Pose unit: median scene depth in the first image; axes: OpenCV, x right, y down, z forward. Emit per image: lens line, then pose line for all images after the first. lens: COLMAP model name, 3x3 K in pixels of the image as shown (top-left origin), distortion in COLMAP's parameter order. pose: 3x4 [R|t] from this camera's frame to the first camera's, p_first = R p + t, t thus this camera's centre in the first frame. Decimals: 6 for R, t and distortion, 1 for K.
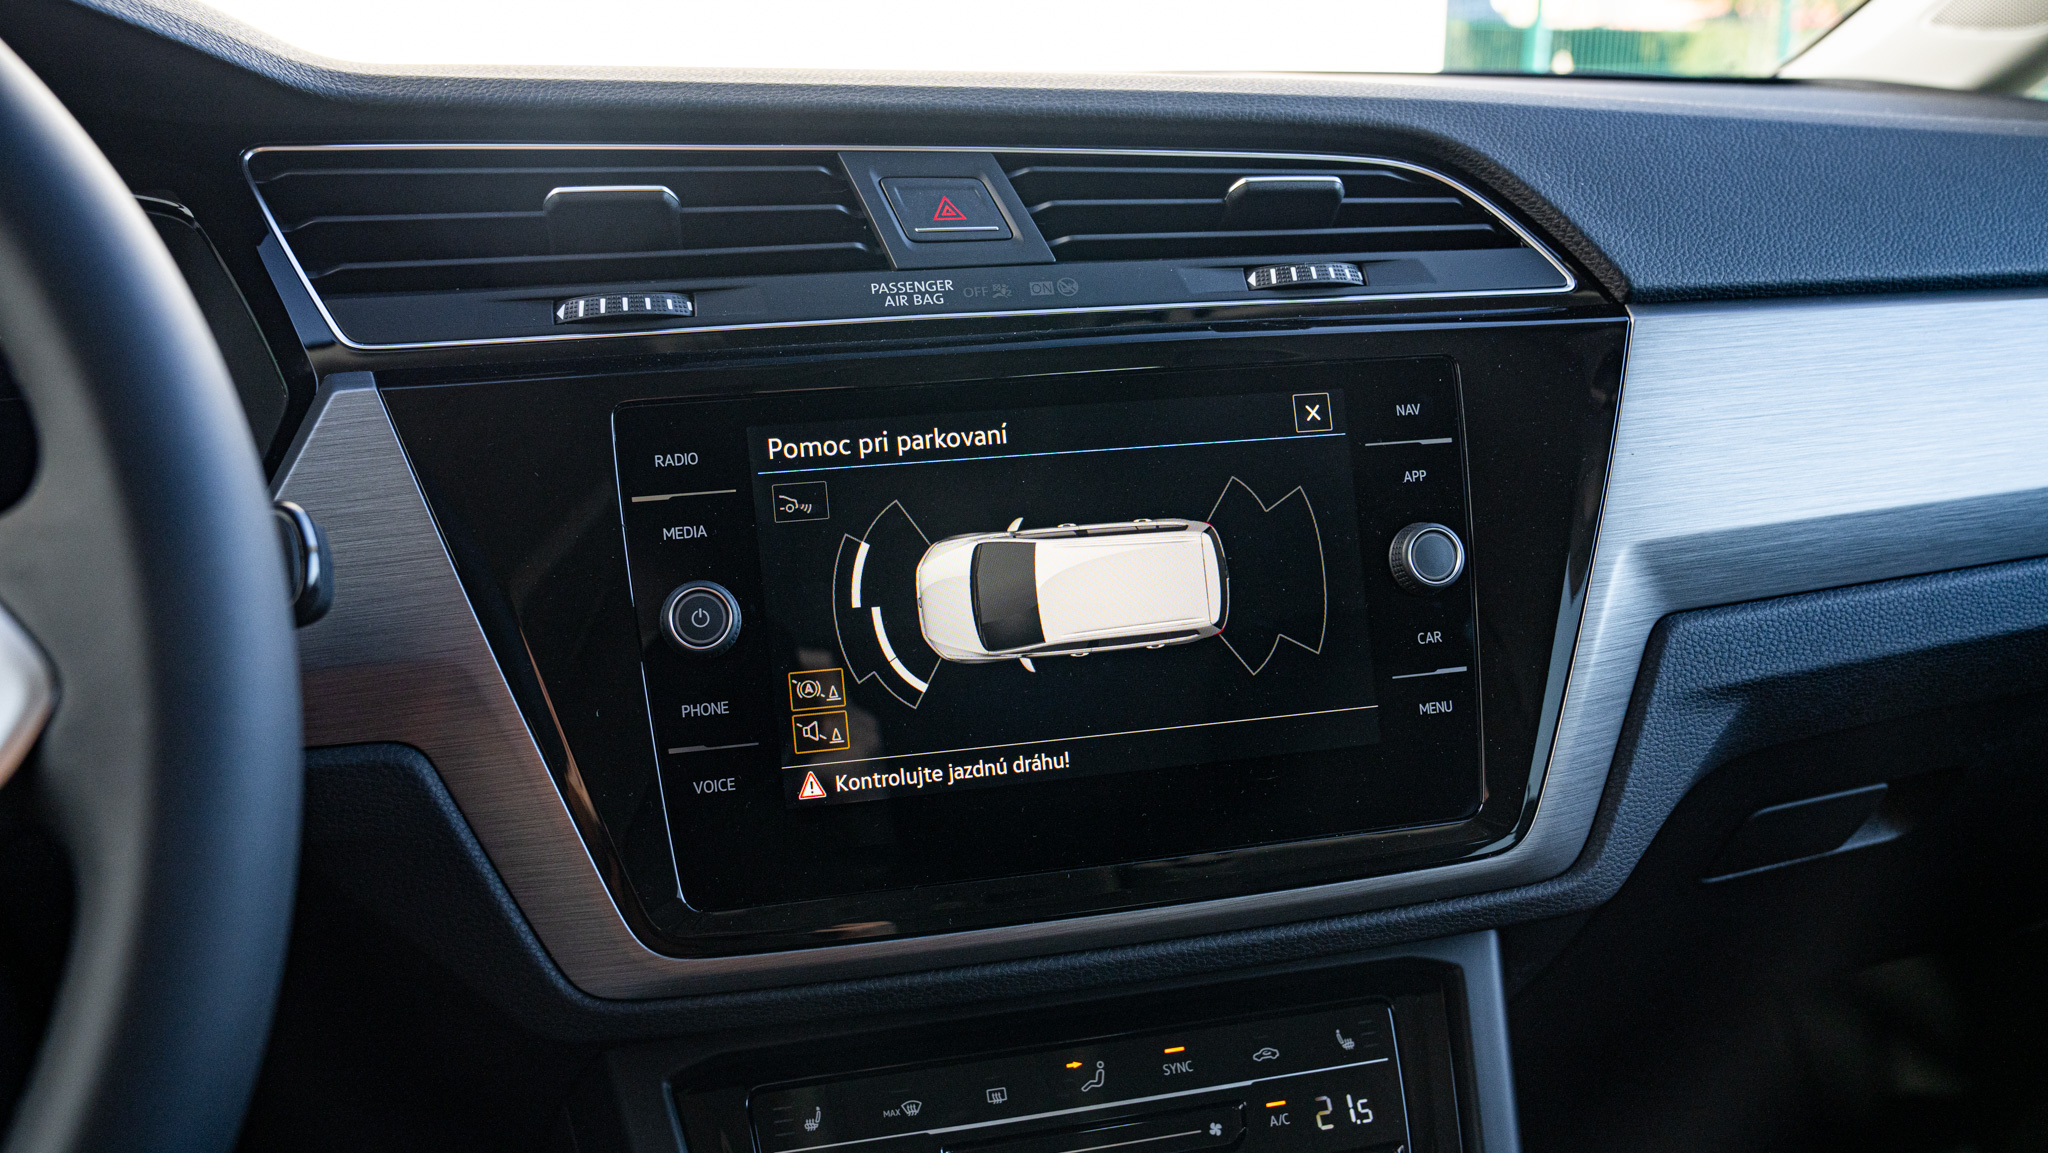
lens RADIAL K [[1643.6, 0, 1038.6], [0, 1643.6, 526.5], [0, 0, 1]] dist [-0.044263, 0.006477]
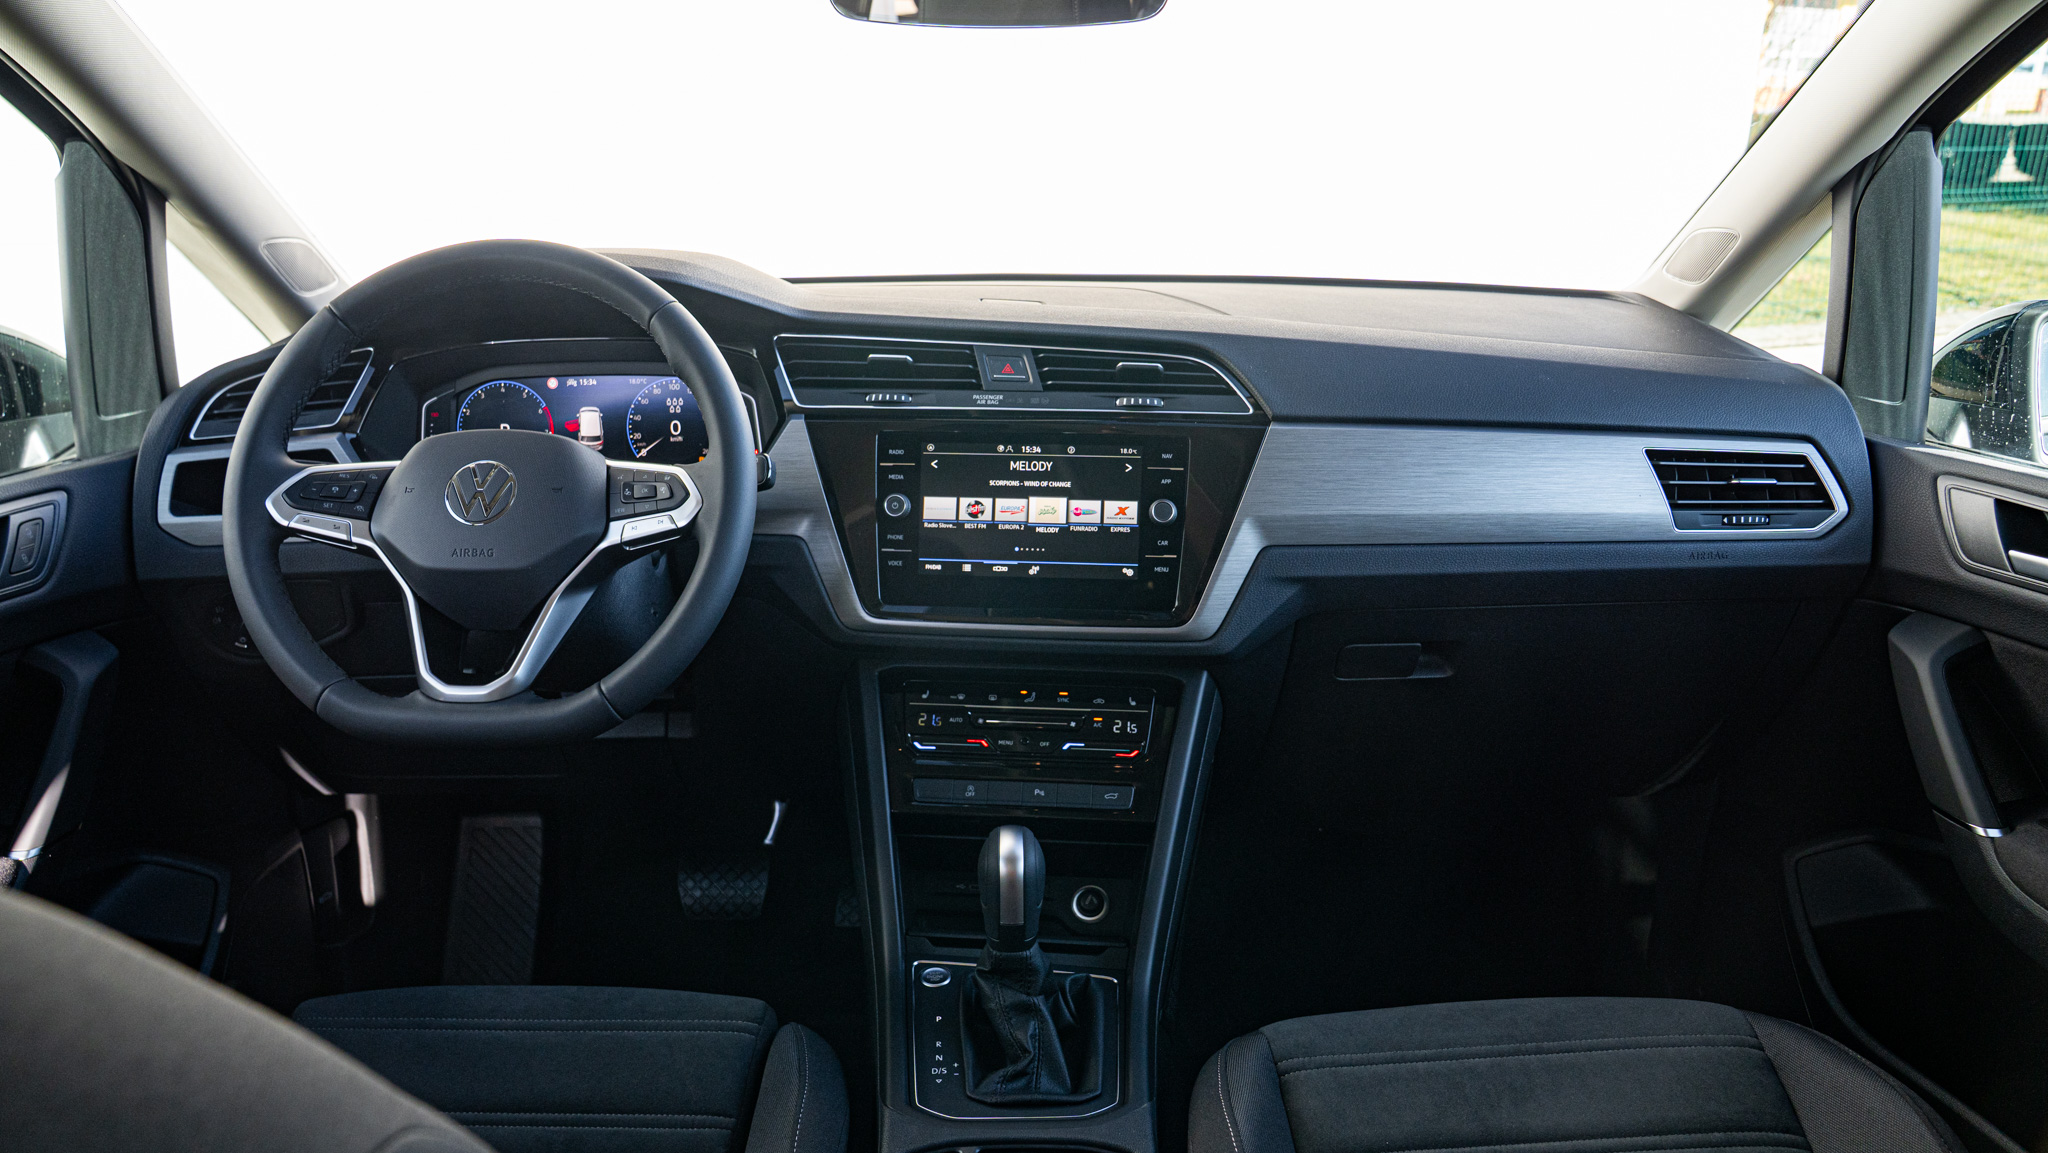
lens RADIAL K [[1412.2, 0, 1022.4], [0, 1412.2, 566.3], [0, 0, 1]] dist [-0.082834, 0.019610]
pose [[0.947345, 0.101697, -0.303637, 0.706428], [-0.098789, 0.994795, 0.024968, 0.070143], [0.304596, 0.006343, 0.952461, -1.204880]]
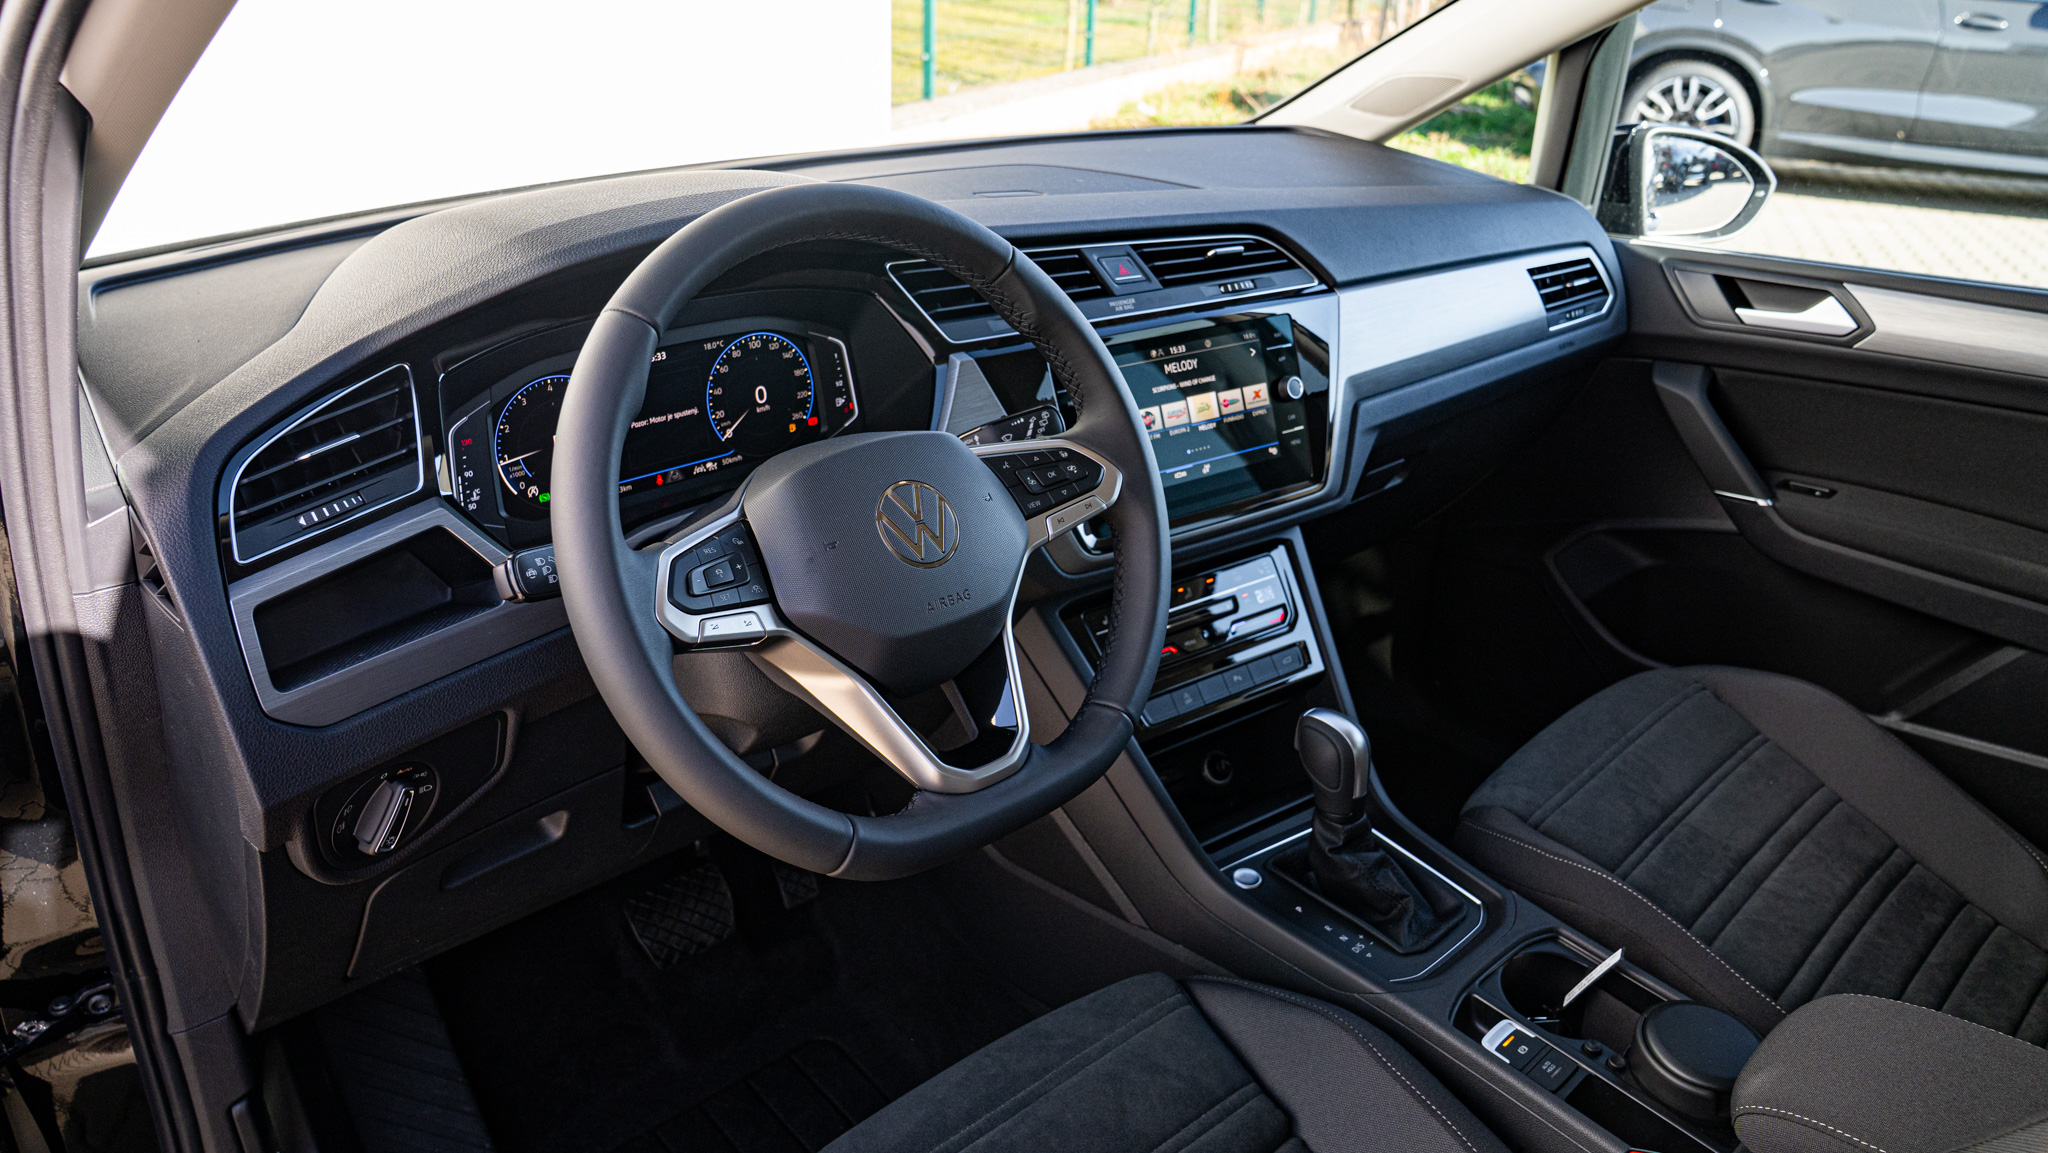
lens RADIAL K [[1412.2, 0, 1024.9], [0, 1412.2, 592.9], [0, 0, 1]] dist [-0.082834, 0.019610]
pose [[0.917875, -0.143806, 0.369899, -1.093458], [0.081939, 0.980629, 0.177914, -0.100249], [-0.388318, -0.132994, 0.911878, -1.031810]]
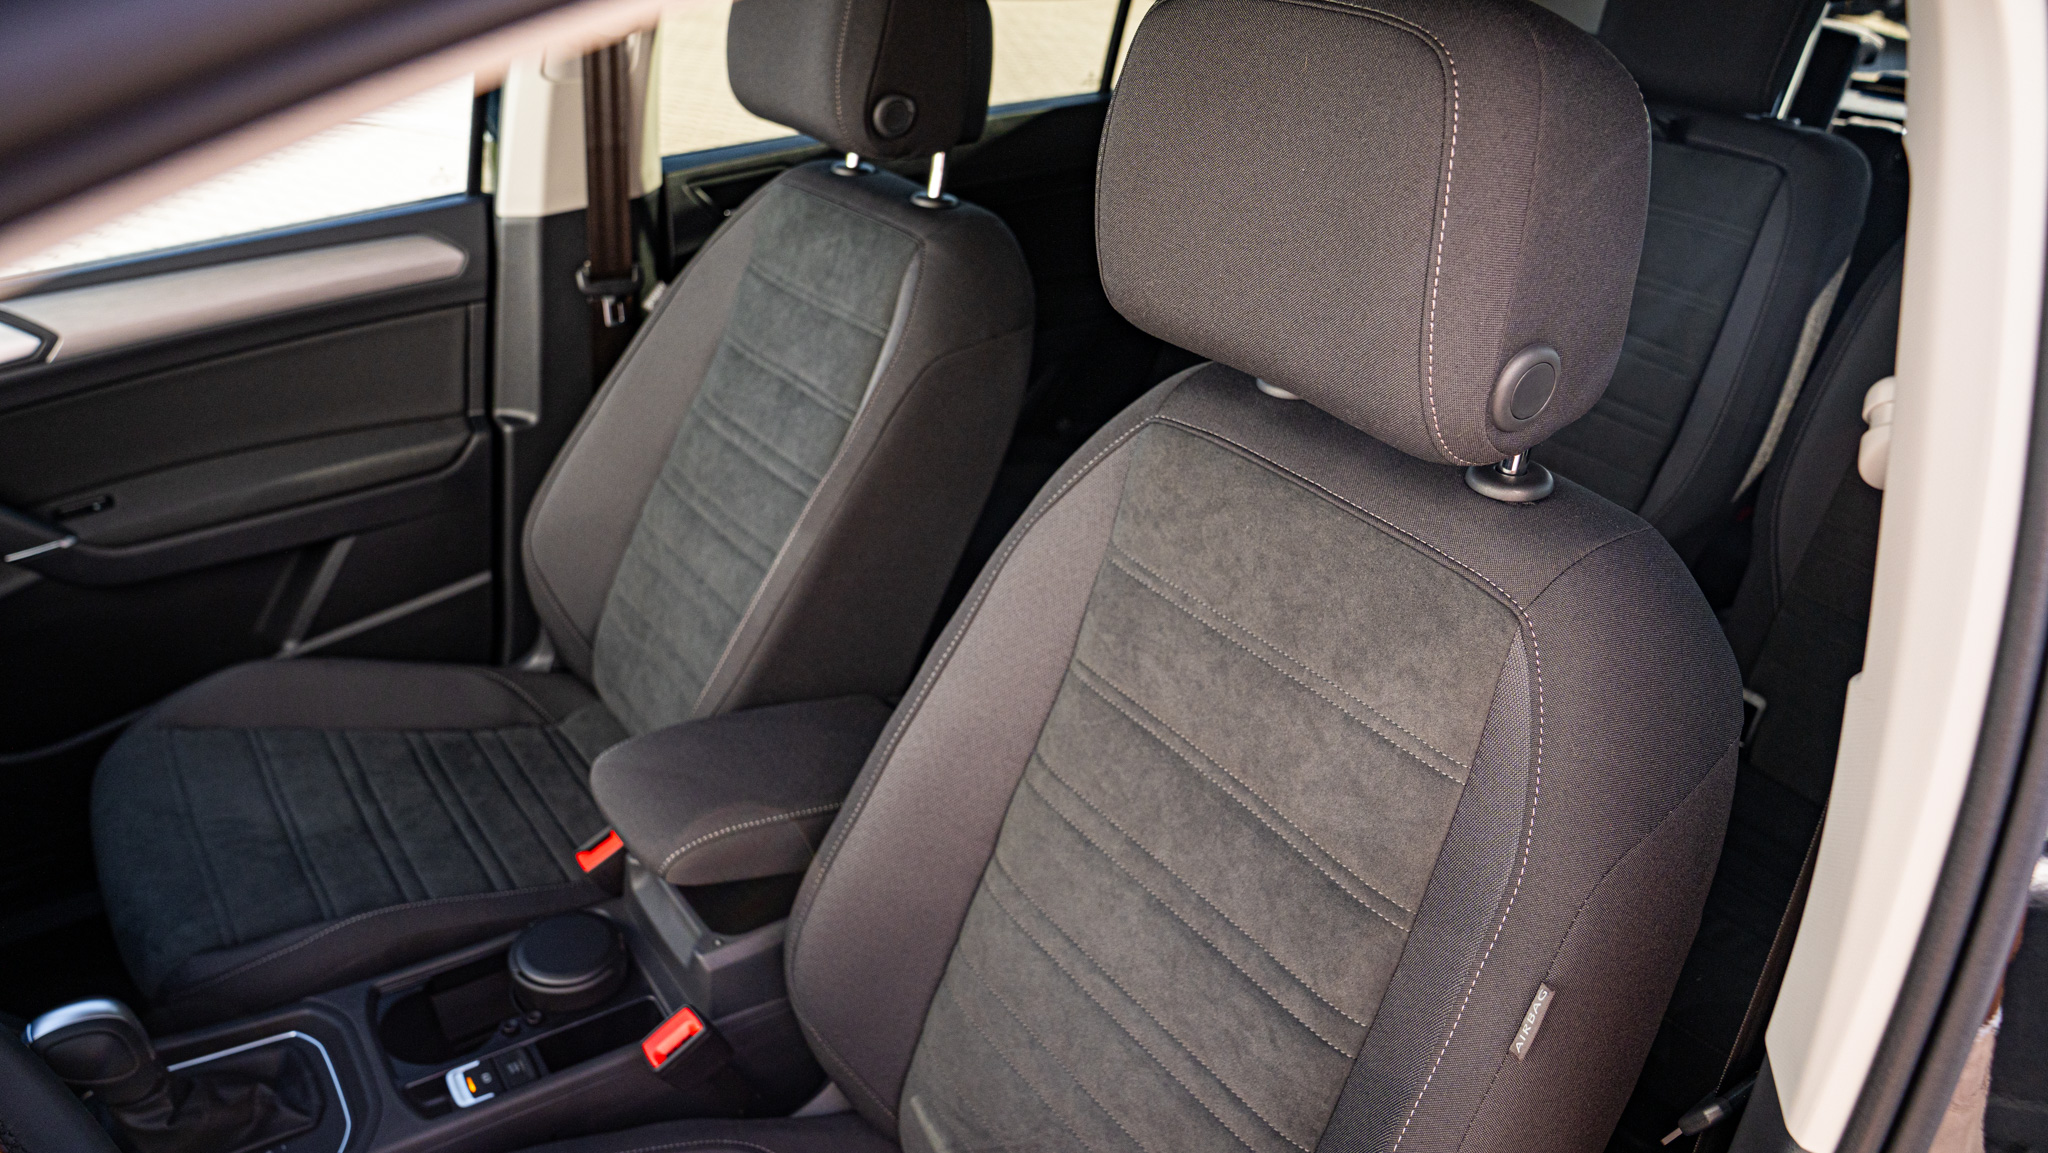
lens RADIAL K [[1412.2, 0, 1018.2], [0, 1412.2, 594.0], [0, 0, 1]] dist [-0.082834, 0.019610]
pose [[-0.277269, -0.469319, 0.838369, -1.415345], [0.252068, 0.806483, 0.534834, -0.533960], [-0.927137, 0.359619, -0.105312, -0.394678]]
